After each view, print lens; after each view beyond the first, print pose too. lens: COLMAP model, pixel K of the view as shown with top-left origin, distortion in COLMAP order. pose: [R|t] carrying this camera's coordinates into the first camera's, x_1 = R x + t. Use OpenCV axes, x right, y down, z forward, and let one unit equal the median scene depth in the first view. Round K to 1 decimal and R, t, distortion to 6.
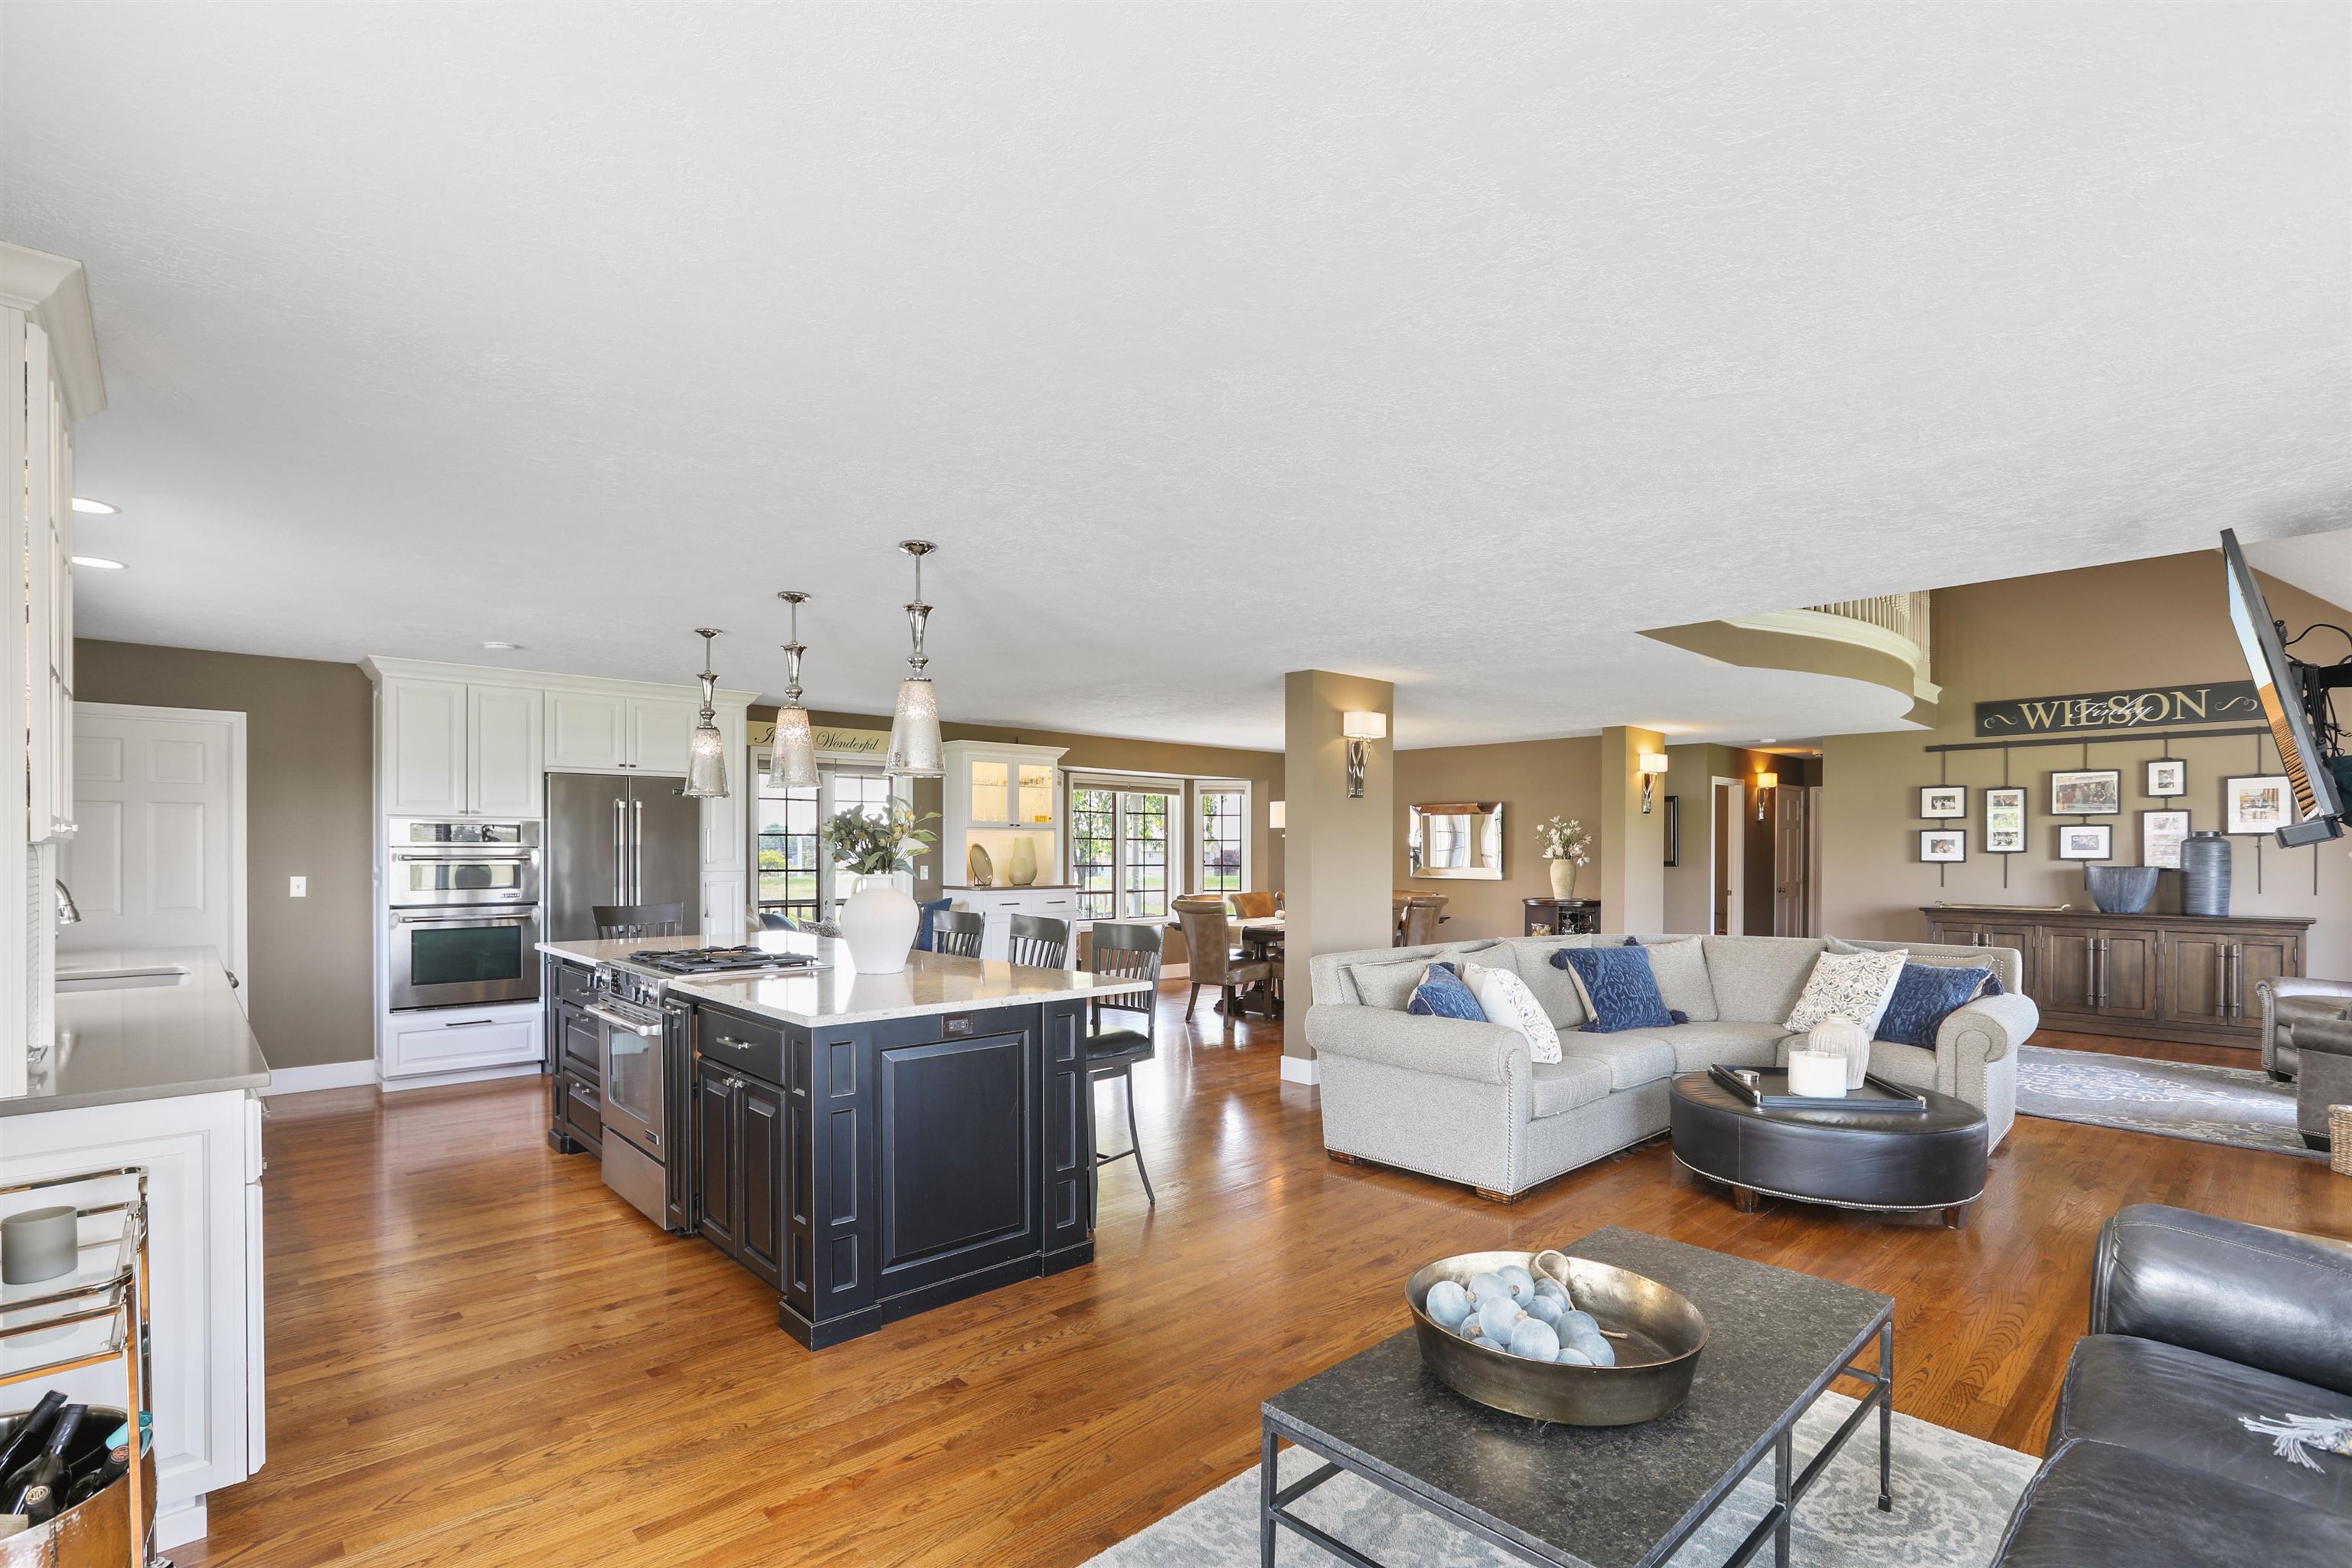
lens RADIAL K [[1095.2, 0, 1172.7], [0, 1095.2, 849.3], [0, 0, 1]] dist [-0.023698, 0.008692]
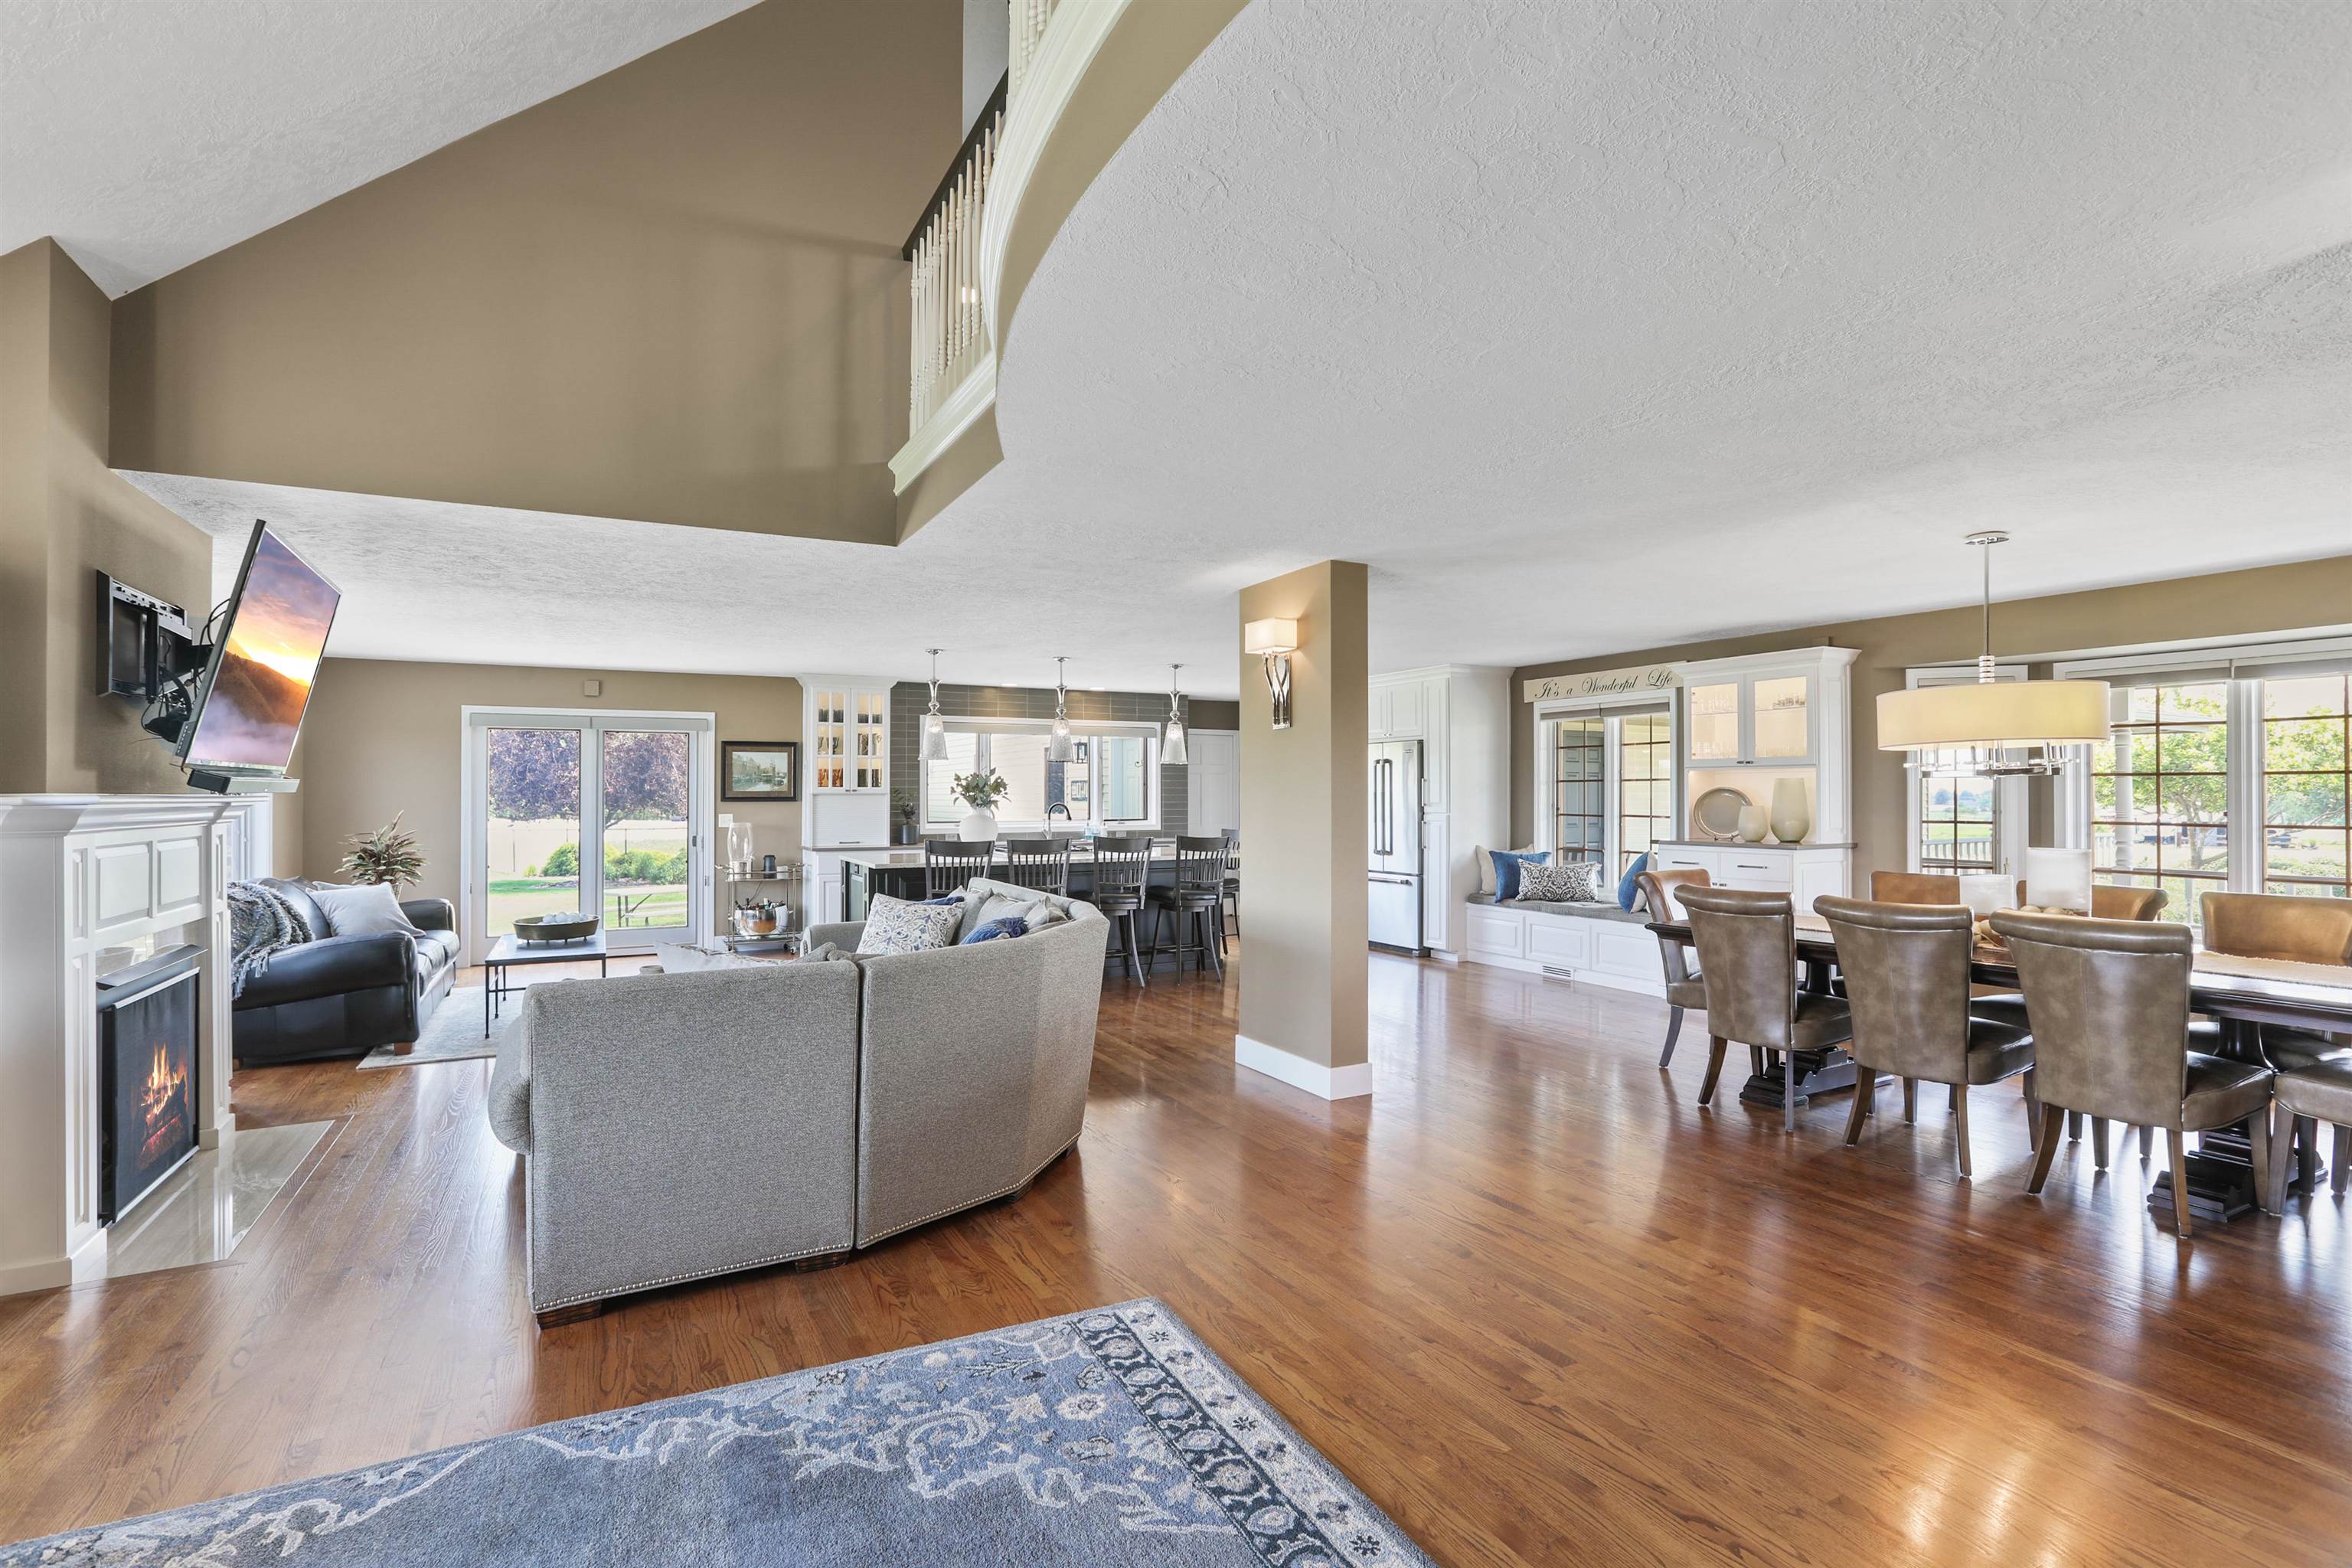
lens RADIAL K [[1095.2, 0, 1155.0], [0, 1095.2, 782.0], [0, 0, 1]] dist [-0.023698, 0.008692]
pose [[-0.269048, -0.011936, -0.963053, 0.702461], [0.000732, 0.999920, -0.012598, 0.000942], [0.963126, -0.004094, -0.269018, 0.813472]]
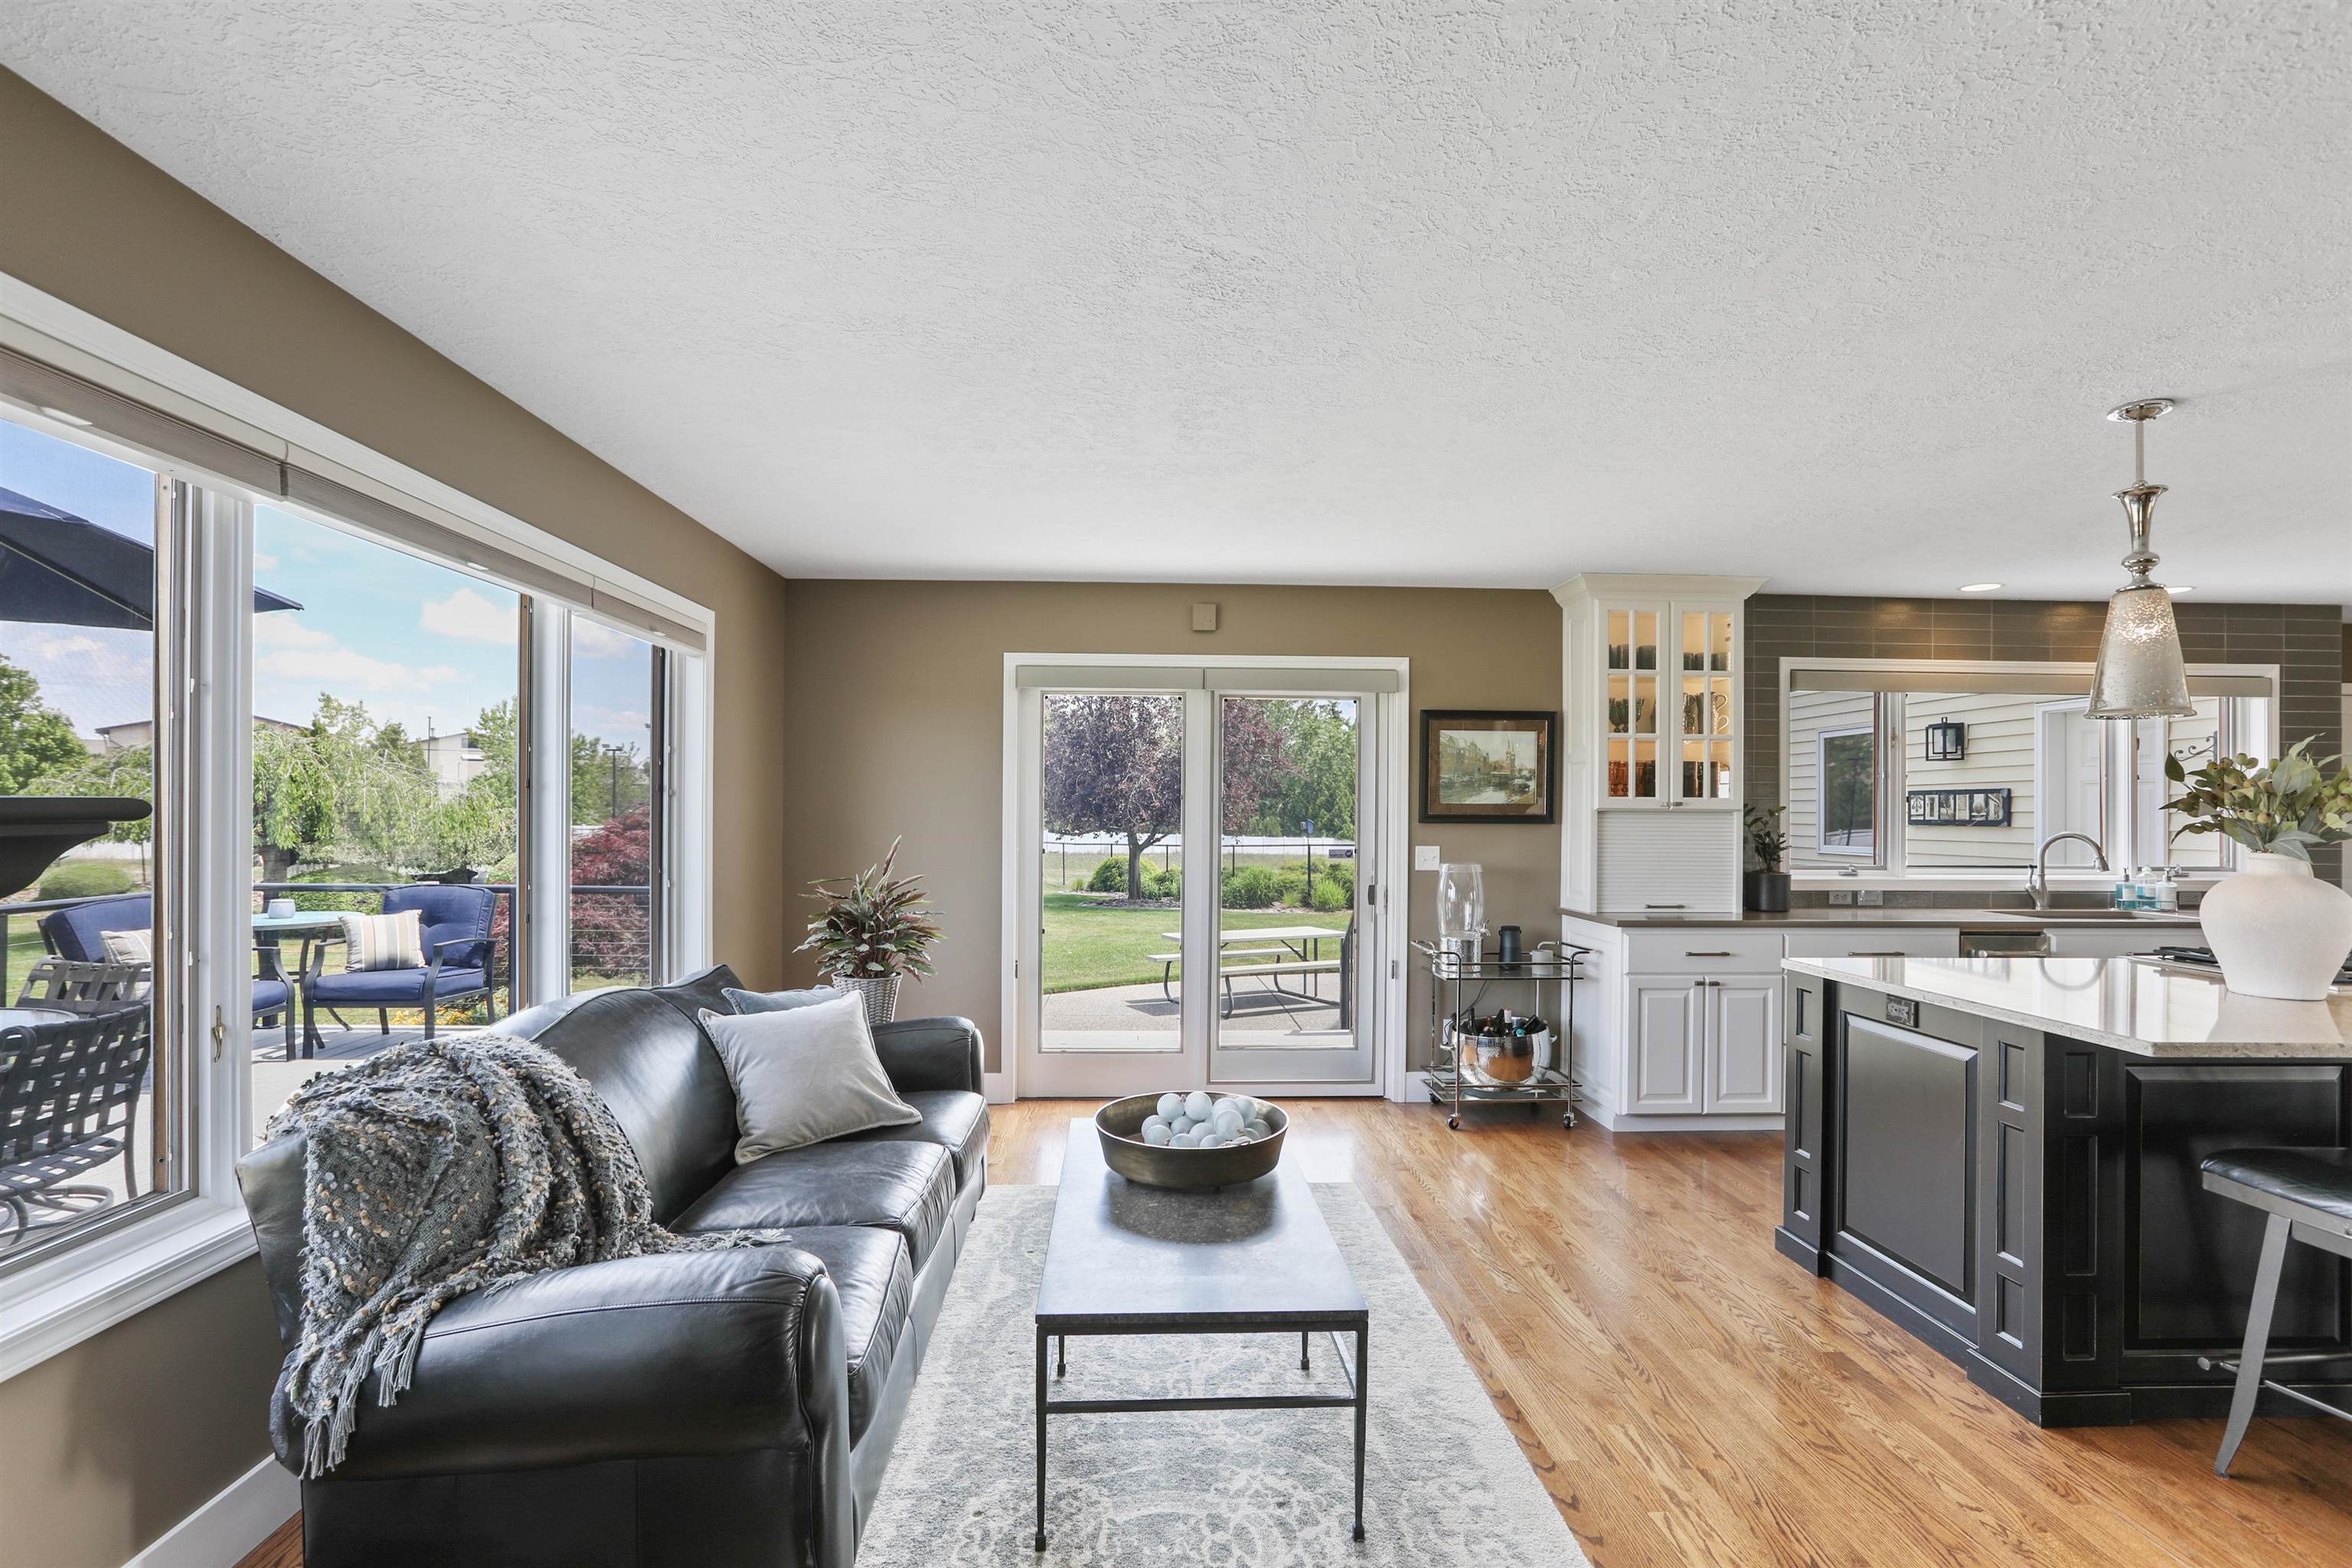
lens RADIAL K [[1095.2, 0, 1181.7], [0, 1095.2, 801.7], [0, 0, 1]] dist [-0.023698, 0.008692]
pose [[-0.640054, -0.011628, -0.768242, 0.315594], [-0.008729, 0.999931, -0.007863, 0.000706], [0.768280, 0.001673, -0.640111, 0.394164]]
